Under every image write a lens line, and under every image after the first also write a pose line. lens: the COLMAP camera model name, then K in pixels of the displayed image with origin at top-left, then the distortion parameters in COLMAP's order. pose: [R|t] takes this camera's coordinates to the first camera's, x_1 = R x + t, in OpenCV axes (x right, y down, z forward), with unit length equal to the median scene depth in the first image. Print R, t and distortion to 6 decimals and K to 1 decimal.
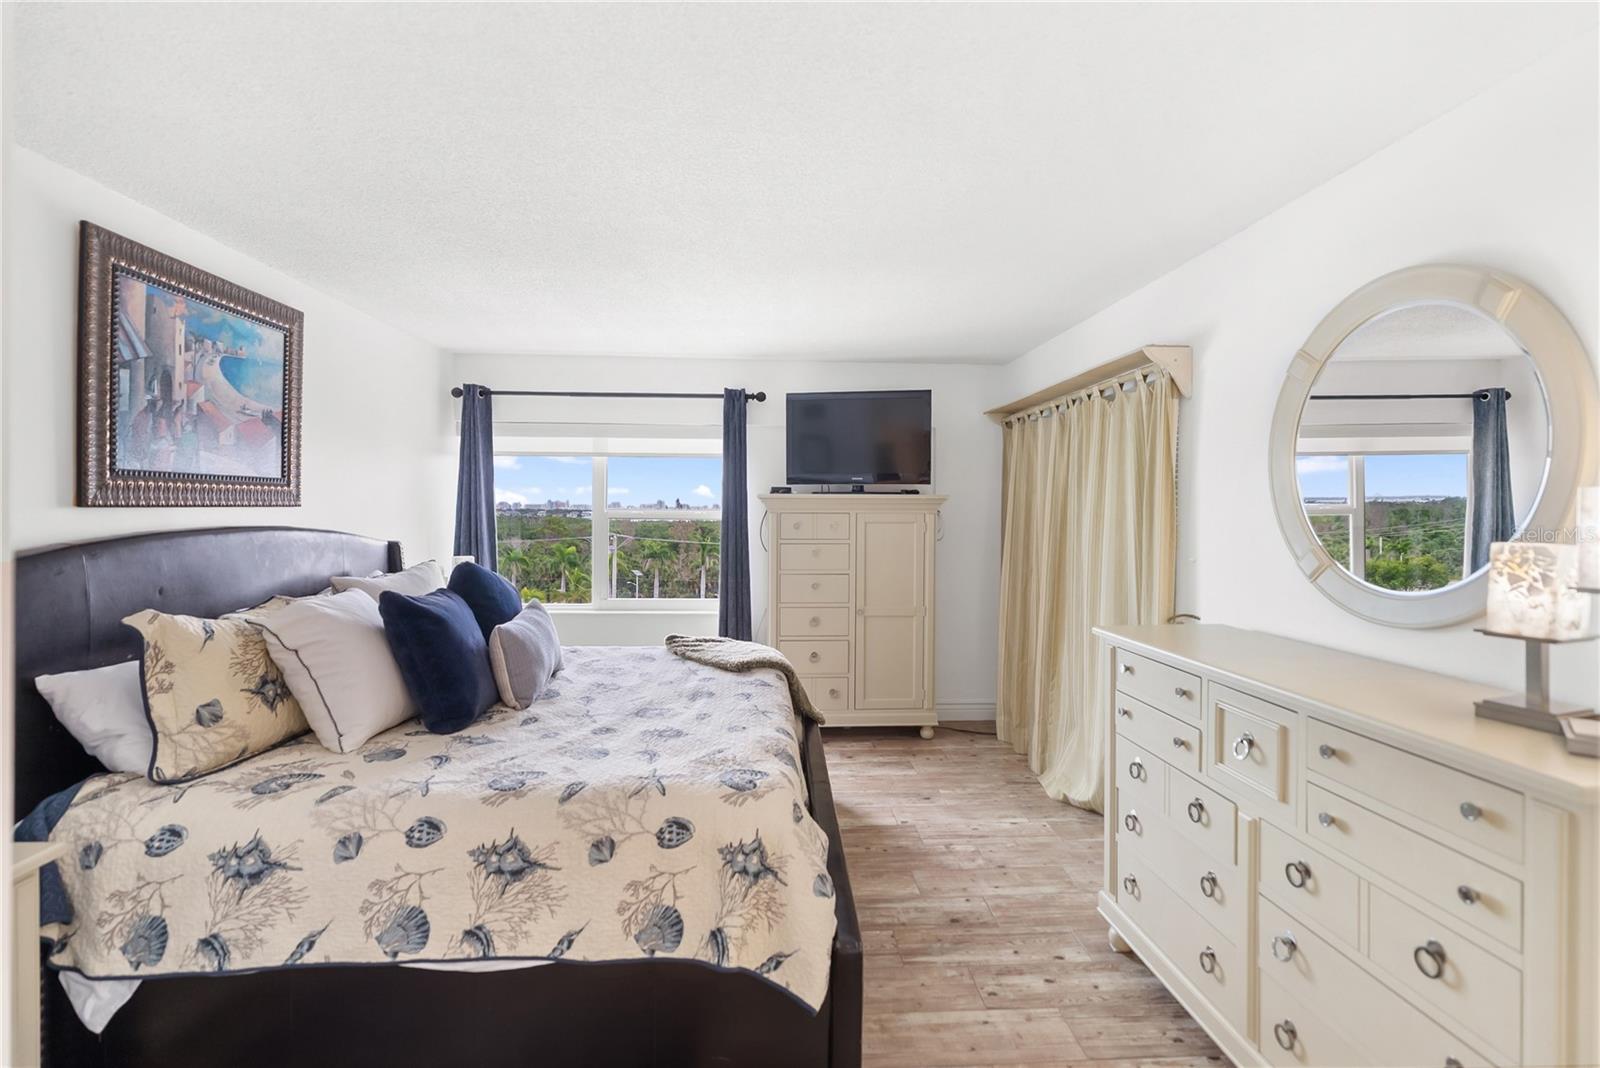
lens RADIAL K [[739.8, 0, 795.9], [0, 739.8, 516.0], [0, 0, 1]] dist [-0.001644, 0.000022]
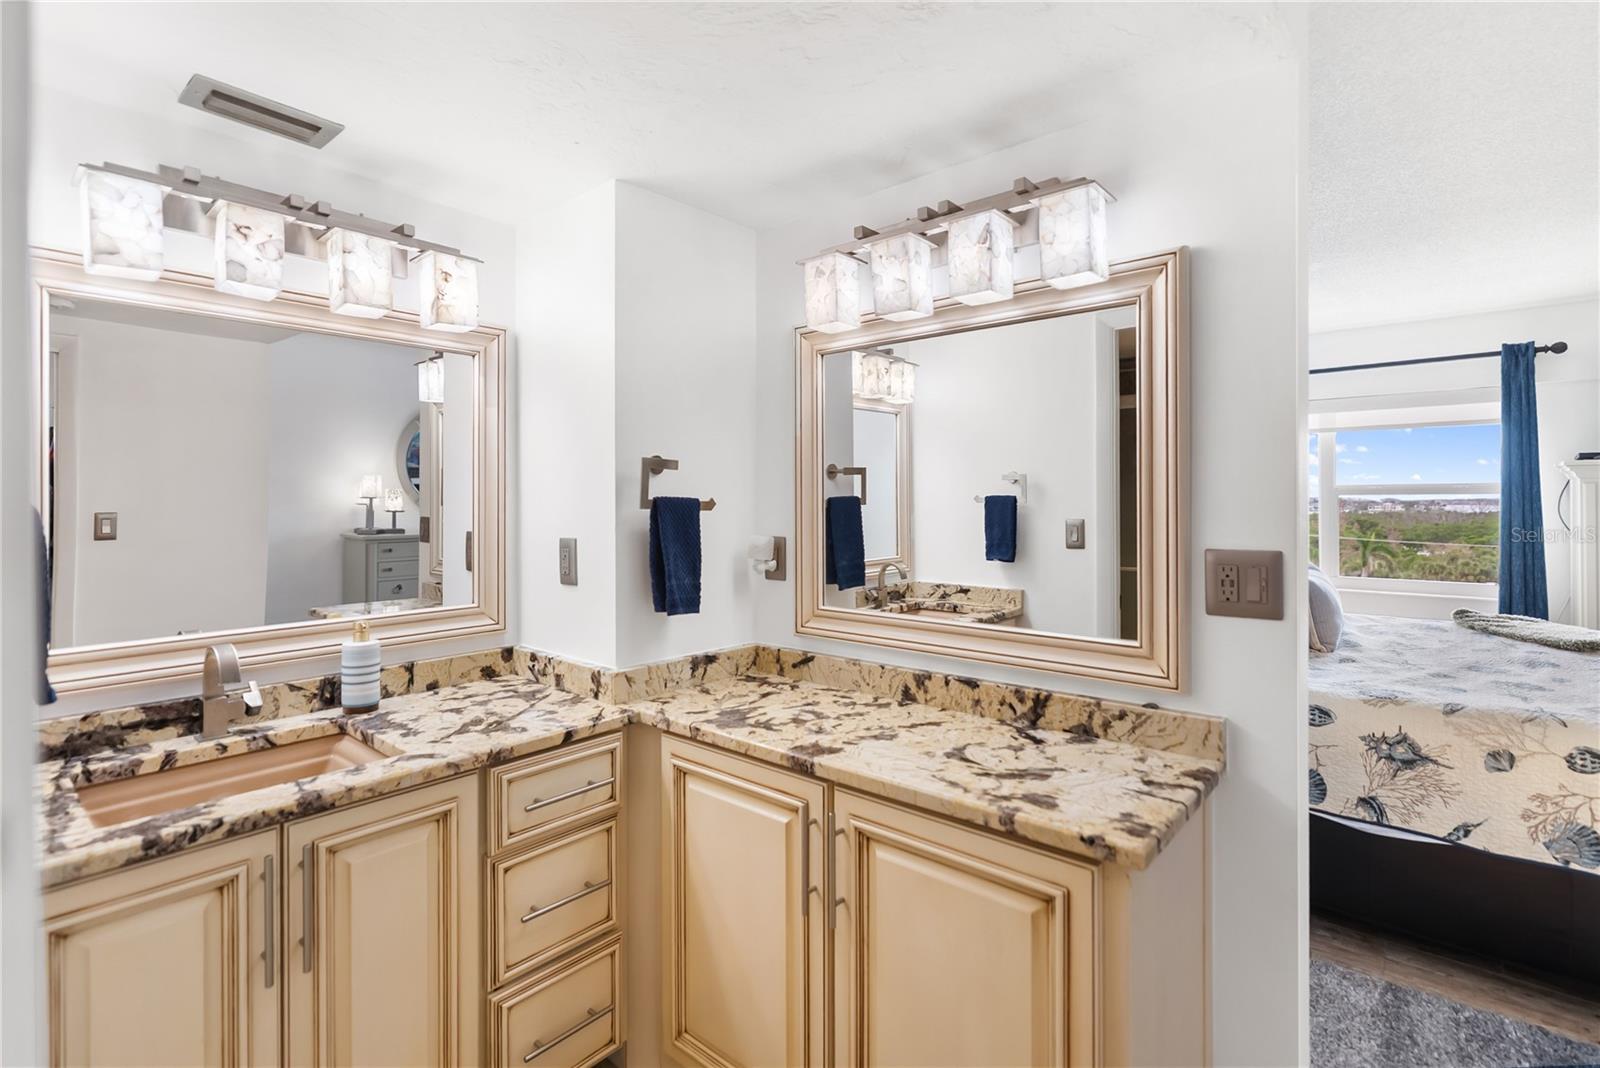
lens RADIAL K [[743.4, 0, 822.8], [0, 743.4, 498.2], [0, 0, 1]] dist [-0.000379, -0.000222]
pose [[0.729651, -0.011403, -0.683725, -0.237070], [0.002930, 0.999904, -0.013550, 0.058482], [0.683814, 0.007883, 0.729614, -0.562649]]
